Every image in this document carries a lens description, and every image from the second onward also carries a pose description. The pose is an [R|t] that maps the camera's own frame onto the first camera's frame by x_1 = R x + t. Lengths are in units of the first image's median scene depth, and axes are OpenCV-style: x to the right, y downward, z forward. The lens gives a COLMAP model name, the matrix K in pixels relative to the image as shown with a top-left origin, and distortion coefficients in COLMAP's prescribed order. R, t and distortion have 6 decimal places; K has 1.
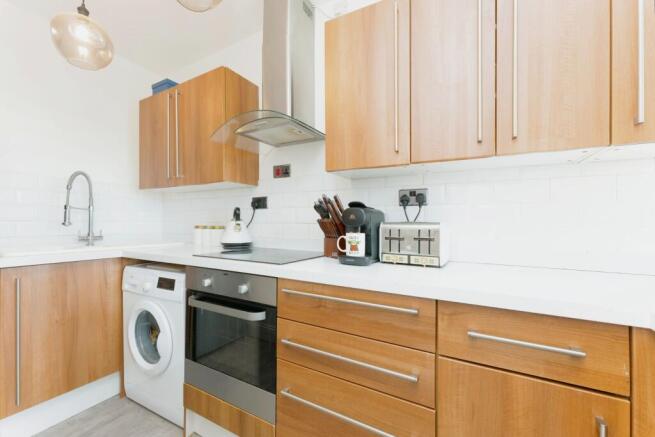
lens RADIAL K [[265.9, 0, 327.5], [0, 265.9, 218.5], [0, 0, 1]] dist [0.002407, 0.000134]
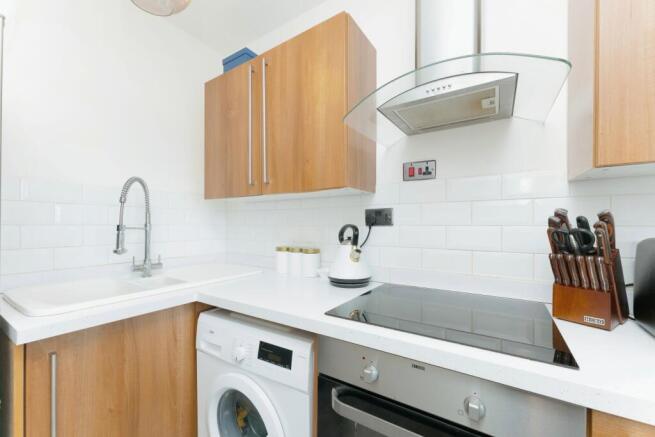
lens RADIAL K [[265.9, 0, 327.5], [0, 265.9, 218.5], [0, 0, 1]] dist [0.002407, 0.000134]
pose [[0.997224, -0.007796, -0.074055, -0.359700], [0.007306, 0.999950, -0.006886, -0.055974], [0.074105, 0.006326, 0.997230, 0.321302]]
